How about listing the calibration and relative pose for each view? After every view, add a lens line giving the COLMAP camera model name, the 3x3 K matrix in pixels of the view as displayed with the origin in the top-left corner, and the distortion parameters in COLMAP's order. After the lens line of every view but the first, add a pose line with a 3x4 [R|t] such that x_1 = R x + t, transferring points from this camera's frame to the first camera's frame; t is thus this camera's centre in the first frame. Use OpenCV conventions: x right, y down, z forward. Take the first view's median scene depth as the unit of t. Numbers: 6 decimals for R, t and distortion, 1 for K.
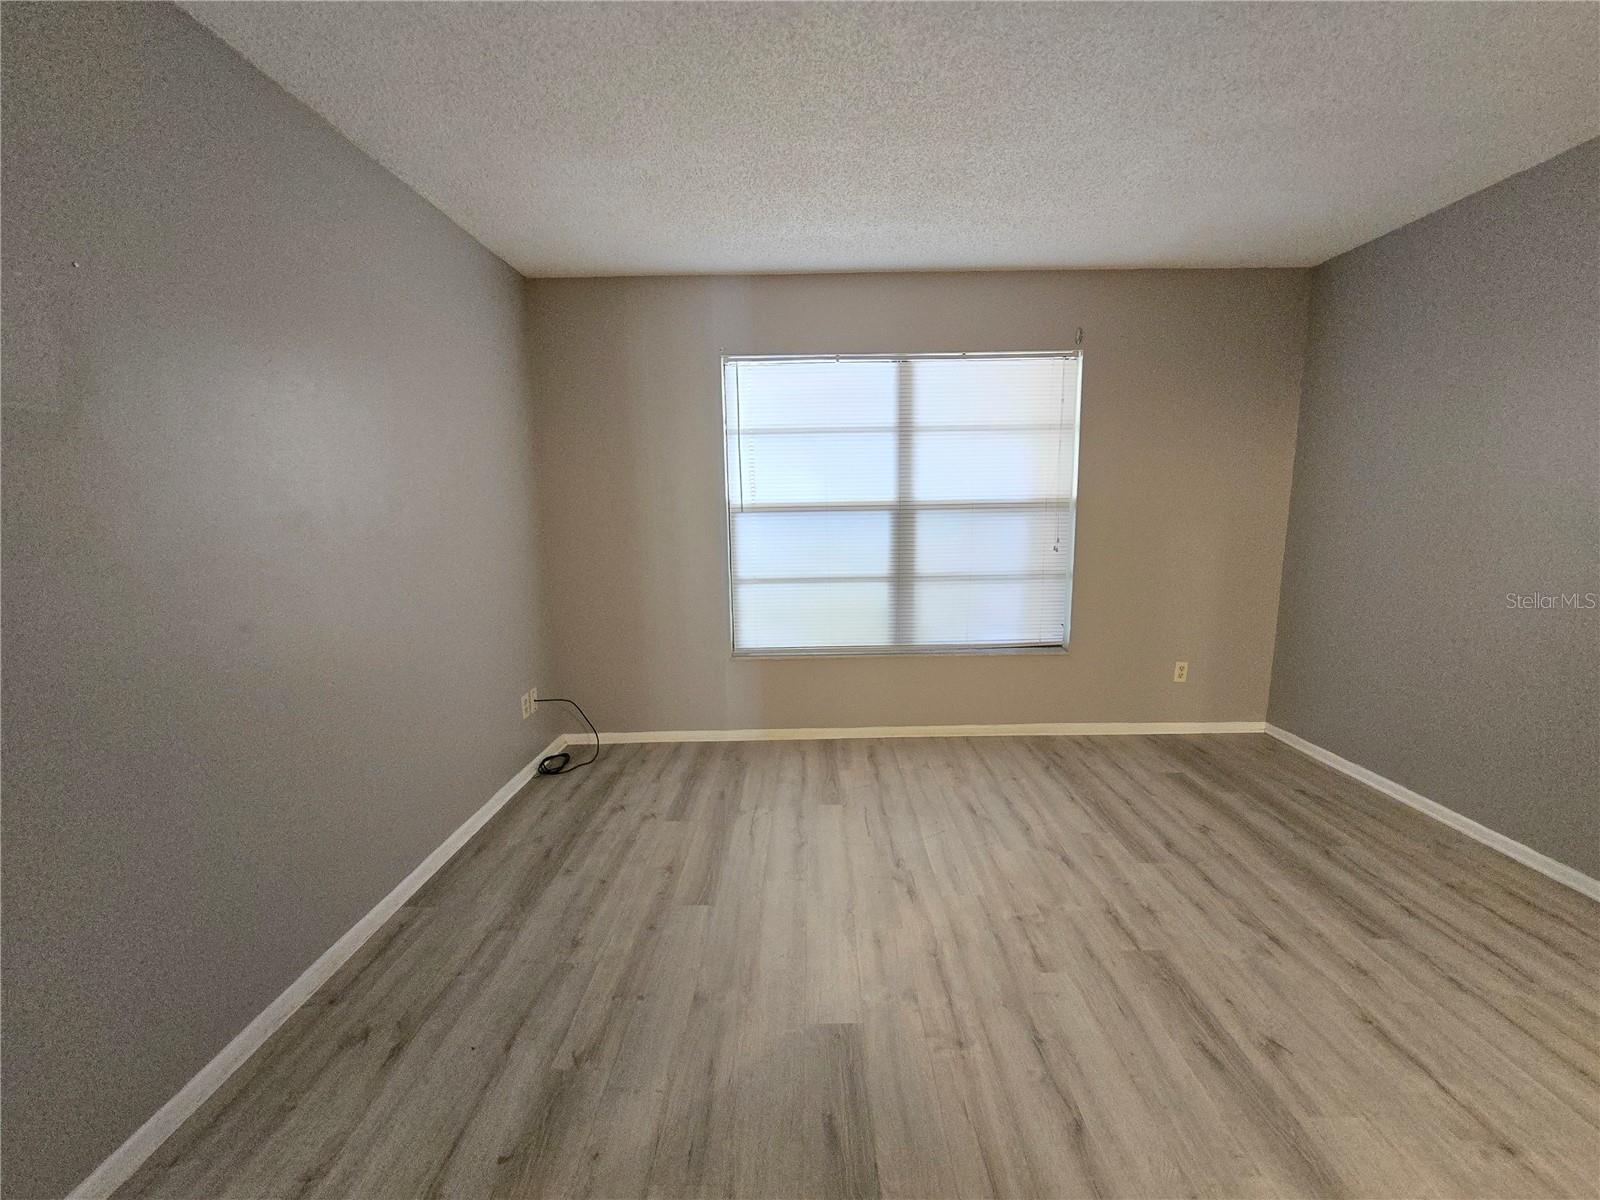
lens RADIAL K [[651.4, 0, 810.1], [0, 651.4, 605.2], [0, 0, 1]] dist [-0.003203, 0.001948]
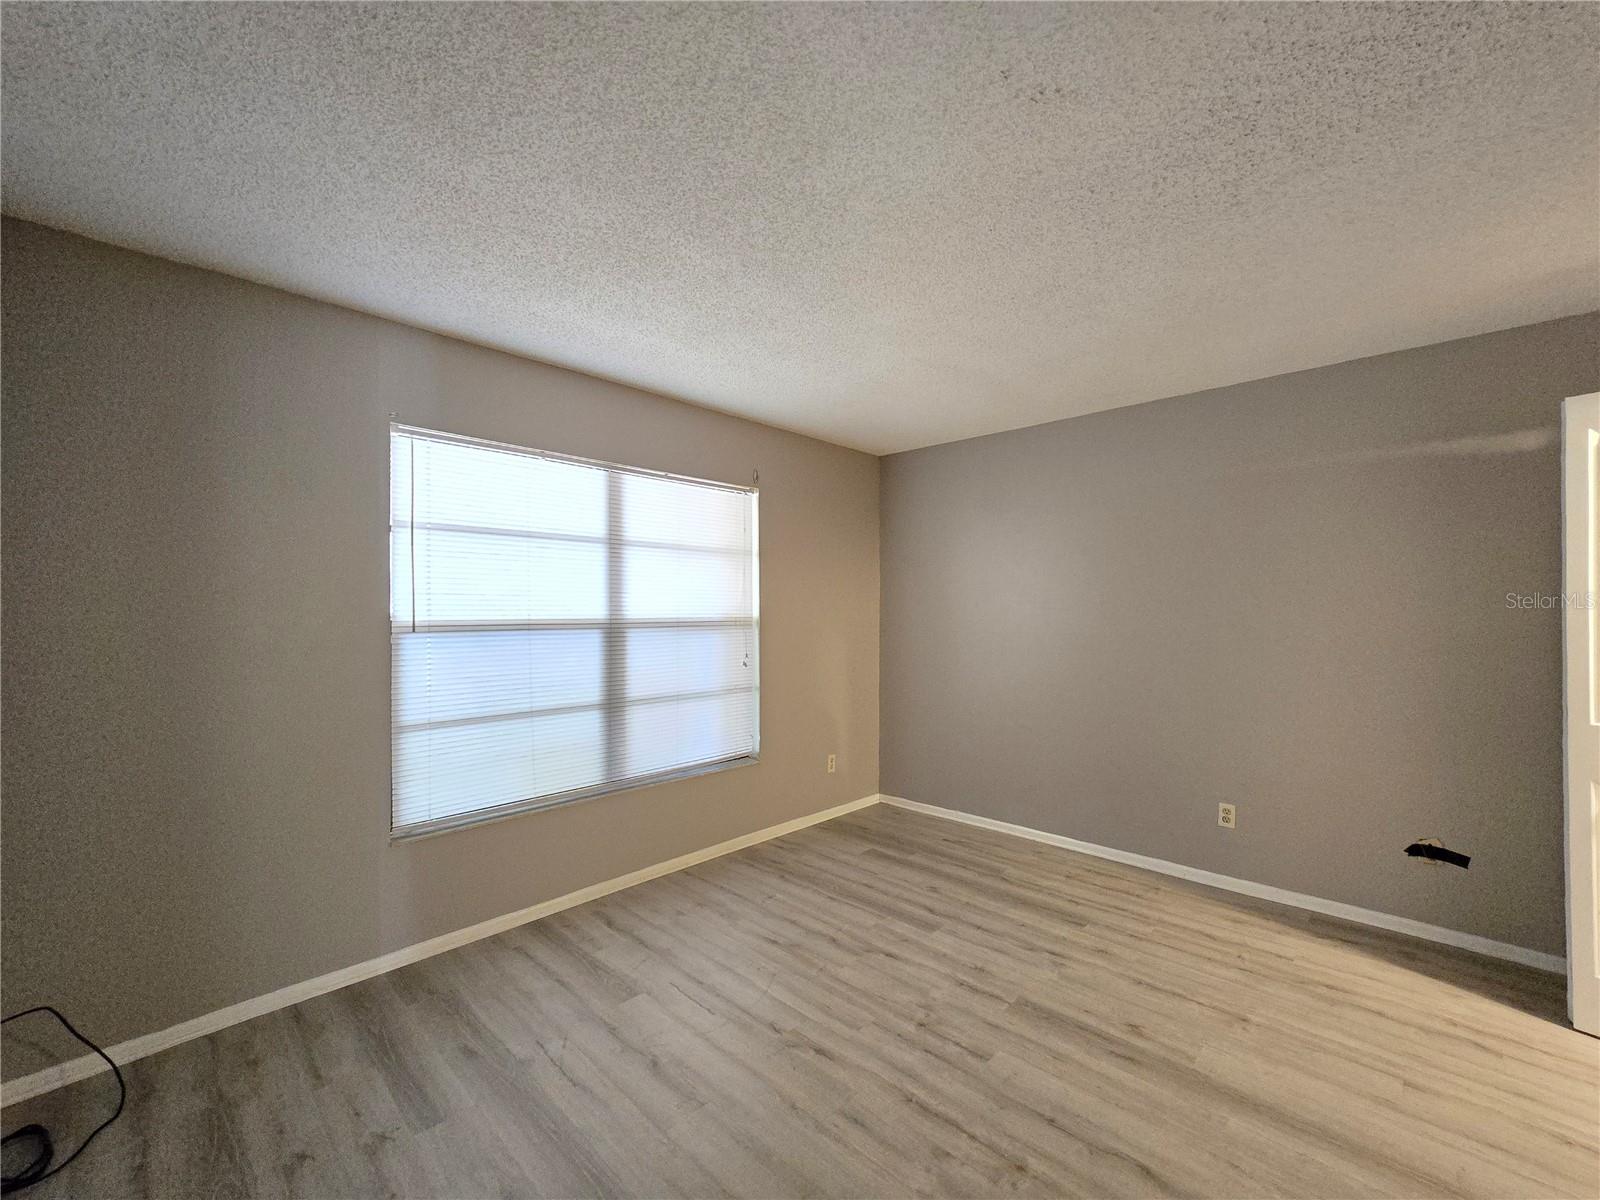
lens RADIAL K [[651.4, 0, 801.5], [0, 651.4, 609.4], [0, 0, 1]] dist [-0.003203, 0.001948]
pose [[0.695322, 0.016605, 0.718507, -0.342708], [0.101352, 0.987477, -0.120903, -0.038220], [-0.711516, 0.156889, 0.684931, 0.199526]]
